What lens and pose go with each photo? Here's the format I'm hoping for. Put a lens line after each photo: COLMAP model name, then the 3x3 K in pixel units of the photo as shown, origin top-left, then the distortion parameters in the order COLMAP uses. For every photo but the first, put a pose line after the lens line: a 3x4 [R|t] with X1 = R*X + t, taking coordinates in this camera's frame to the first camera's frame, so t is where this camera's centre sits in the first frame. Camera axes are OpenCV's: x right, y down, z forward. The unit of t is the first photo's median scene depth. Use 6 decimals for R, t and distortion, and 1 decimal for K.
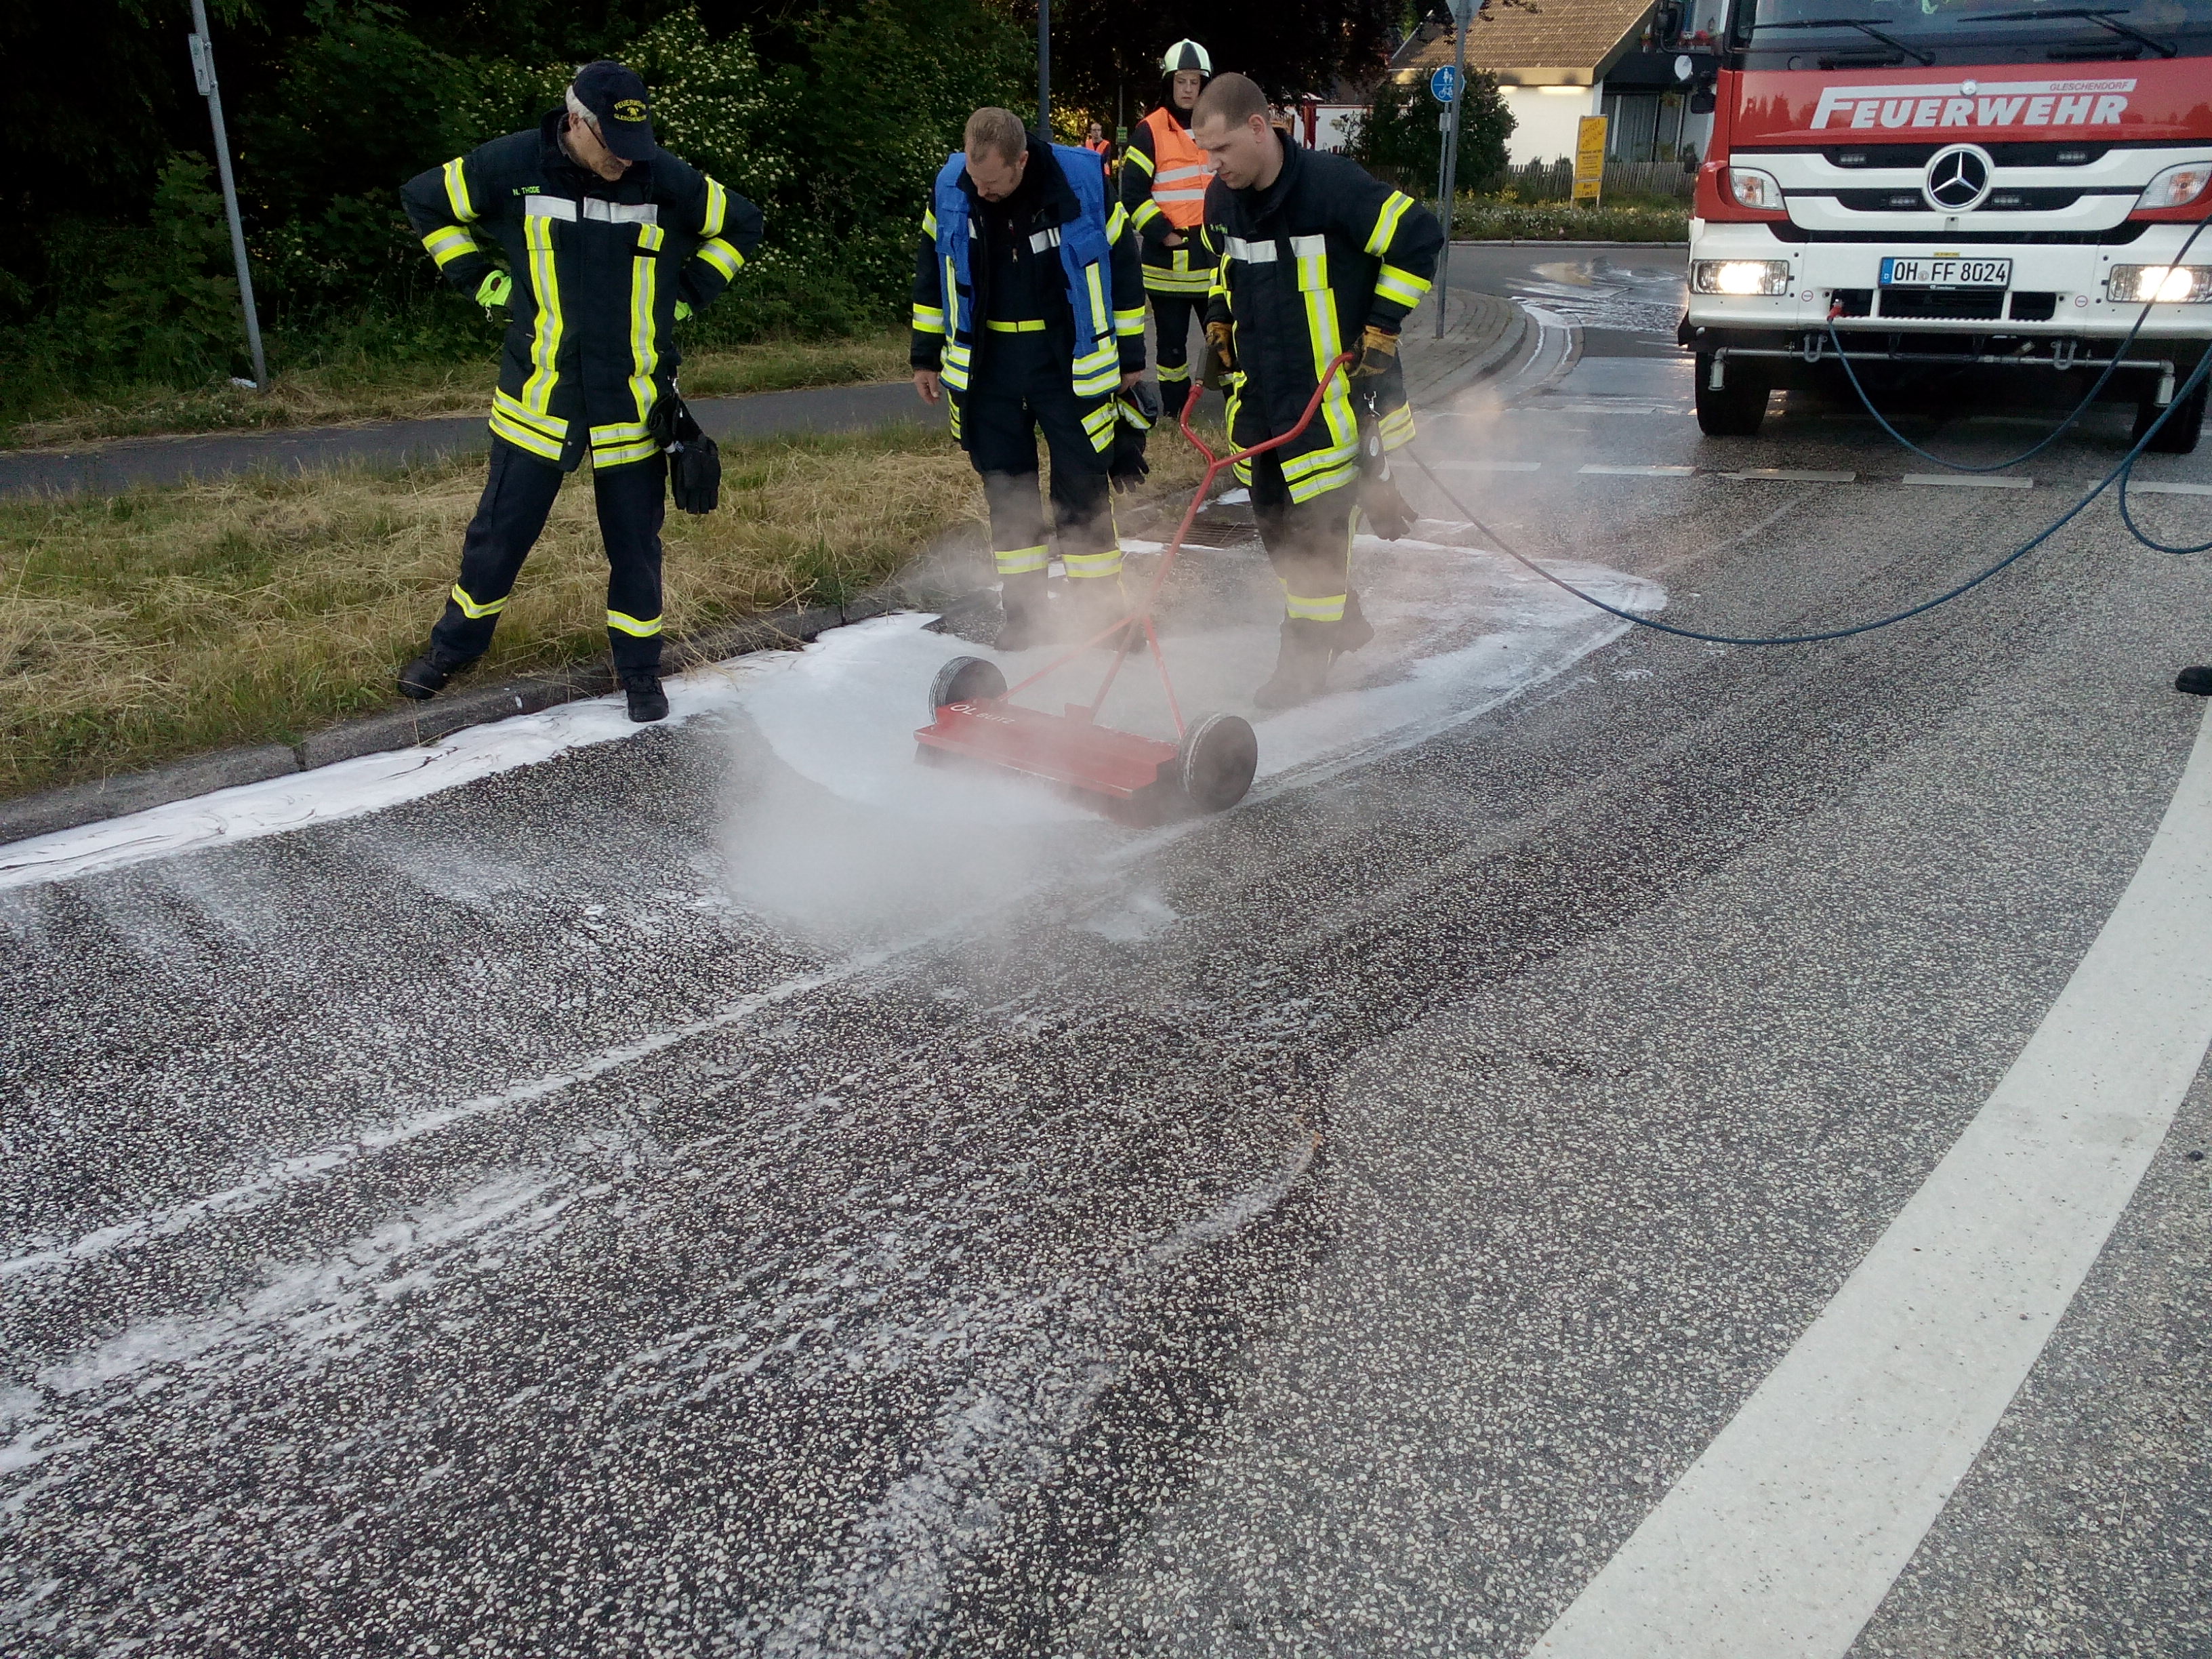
lens RADIAL K [[1832.5, 0, 1106.0], [0, 1832.5, 829.5], [0, 0, 1]] dist [-0.006450, -0.007790]
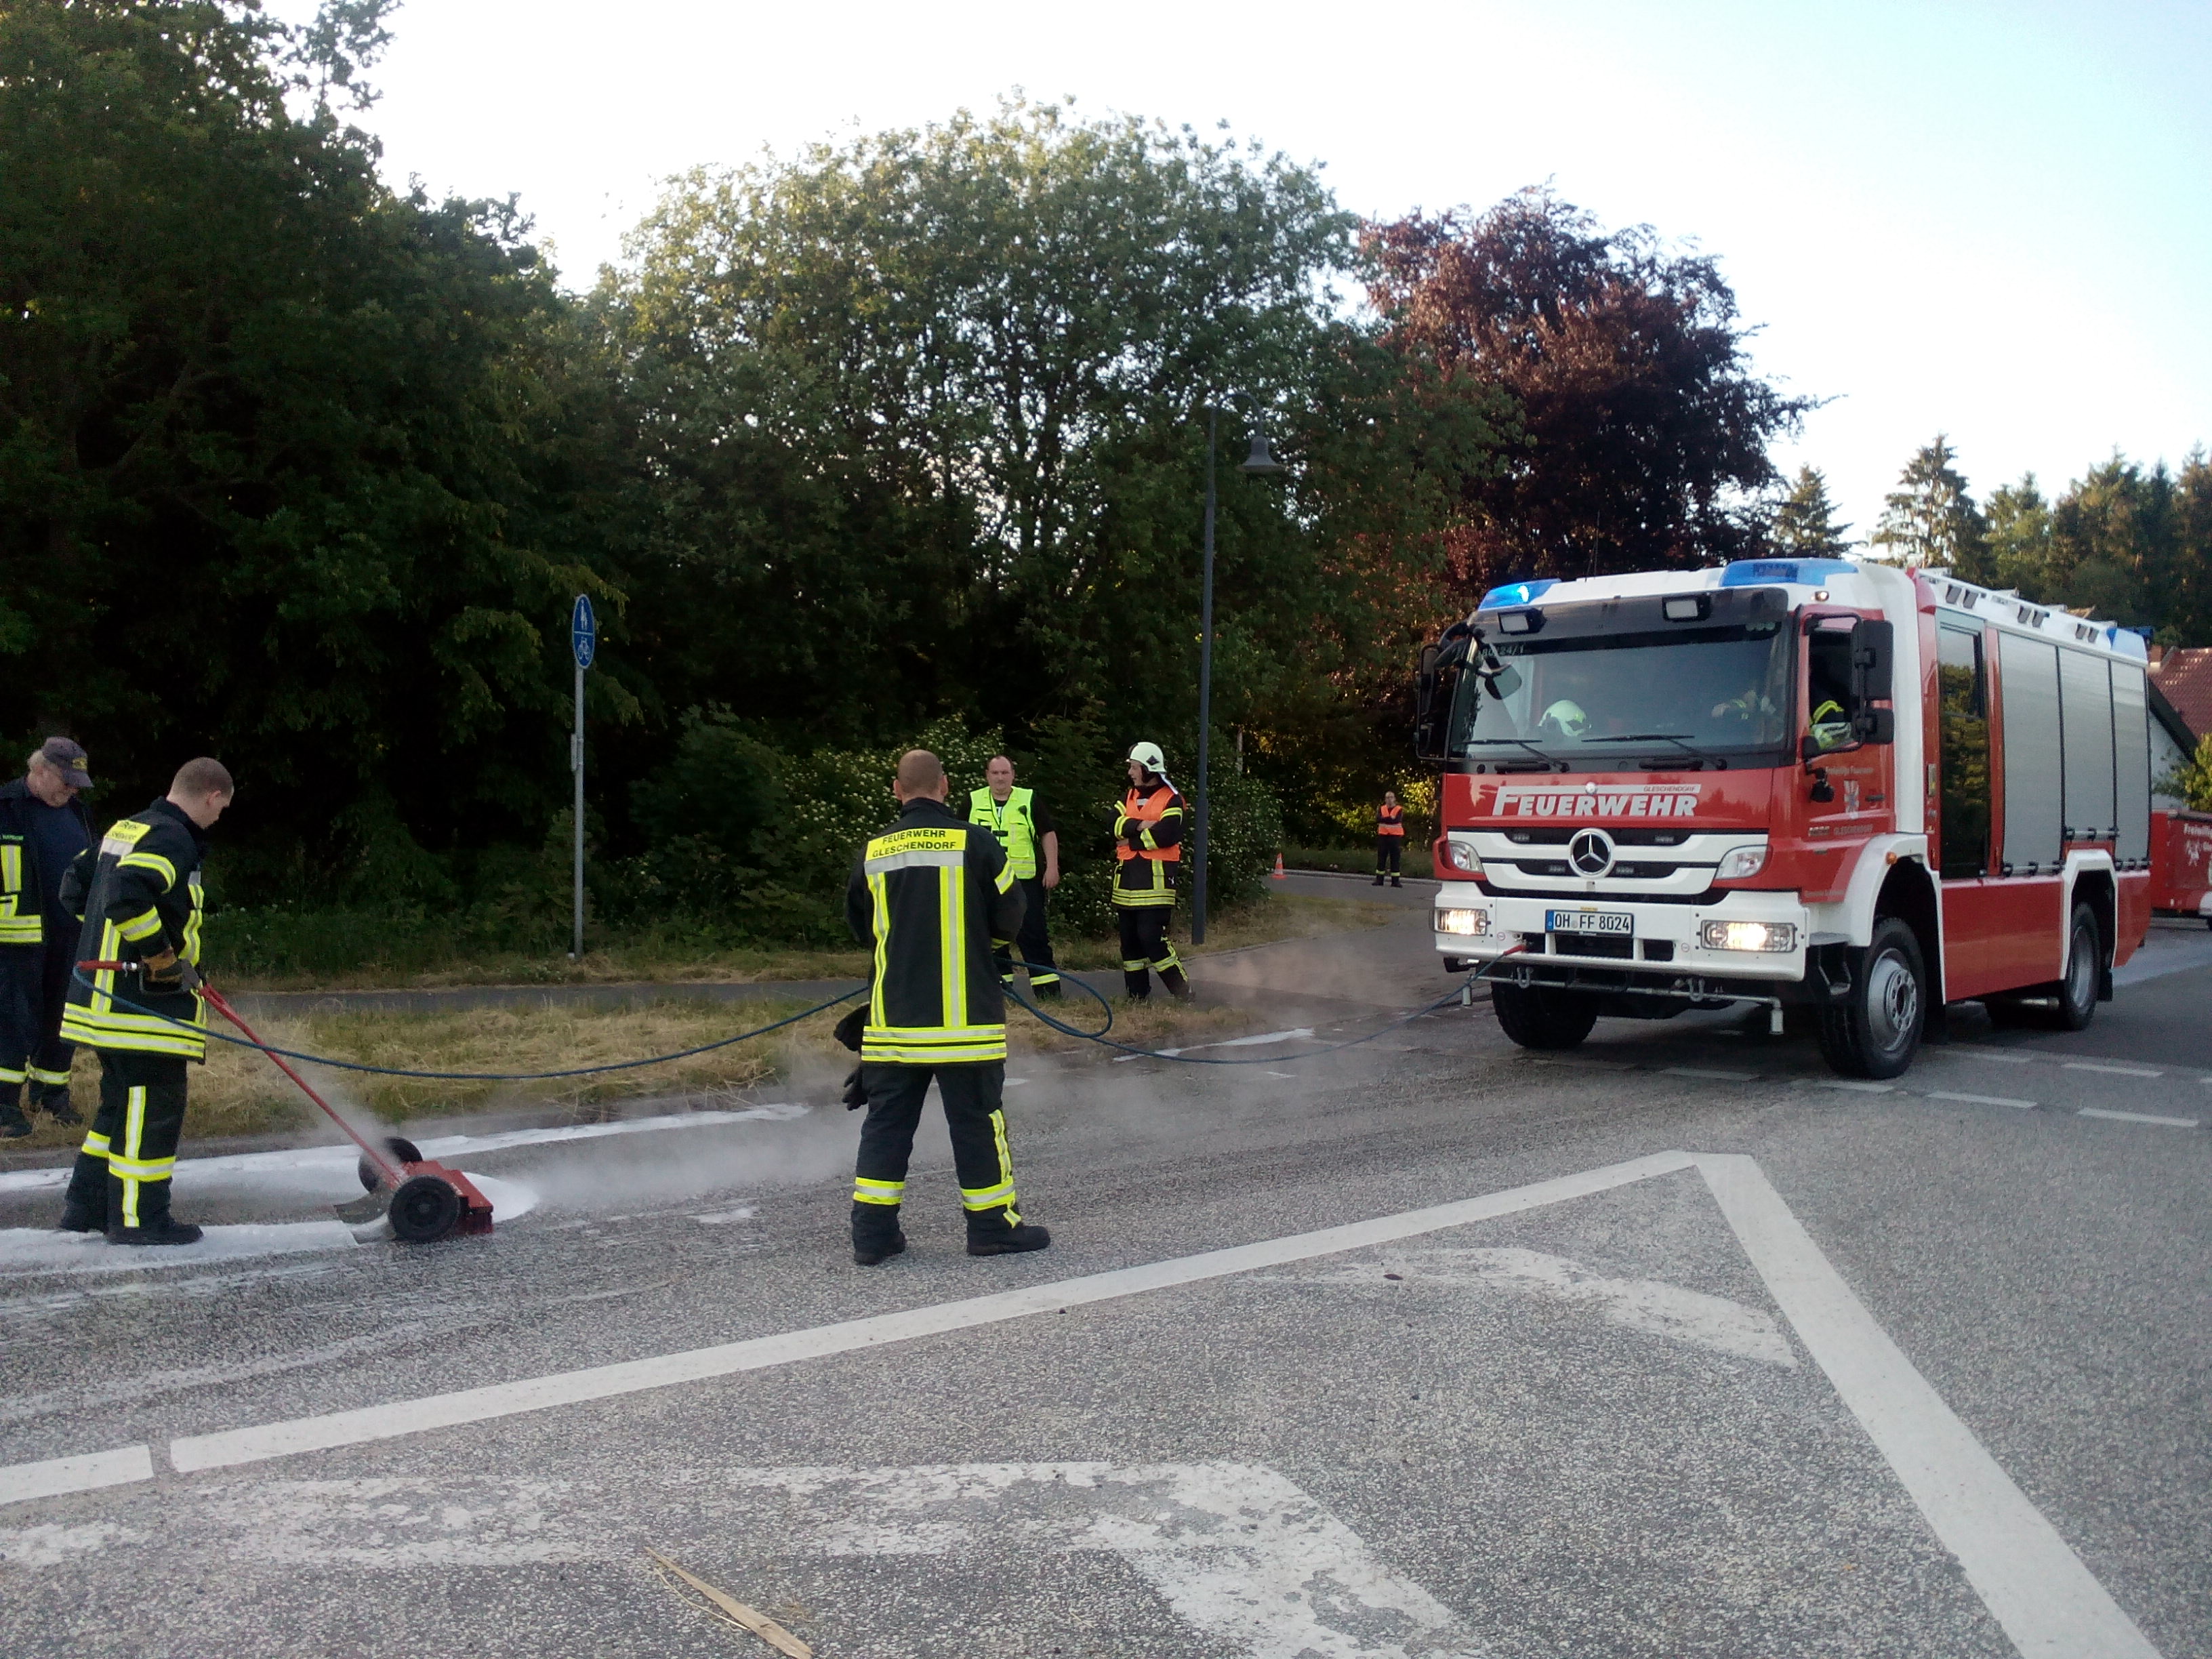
lens RADIAL K [[1832.5, 0, 1106.0], [0, 1832.5, 829.5], [0, 0, 1]] dist [-0.006450, -0.007790]
pose [[0.933823, 0.014801, -0.357429, 0.599504], [-0.126536, 0.948219, -0.291323, 0.050985], [0.334609, 0.317272, 0.887342, -0.275789]]
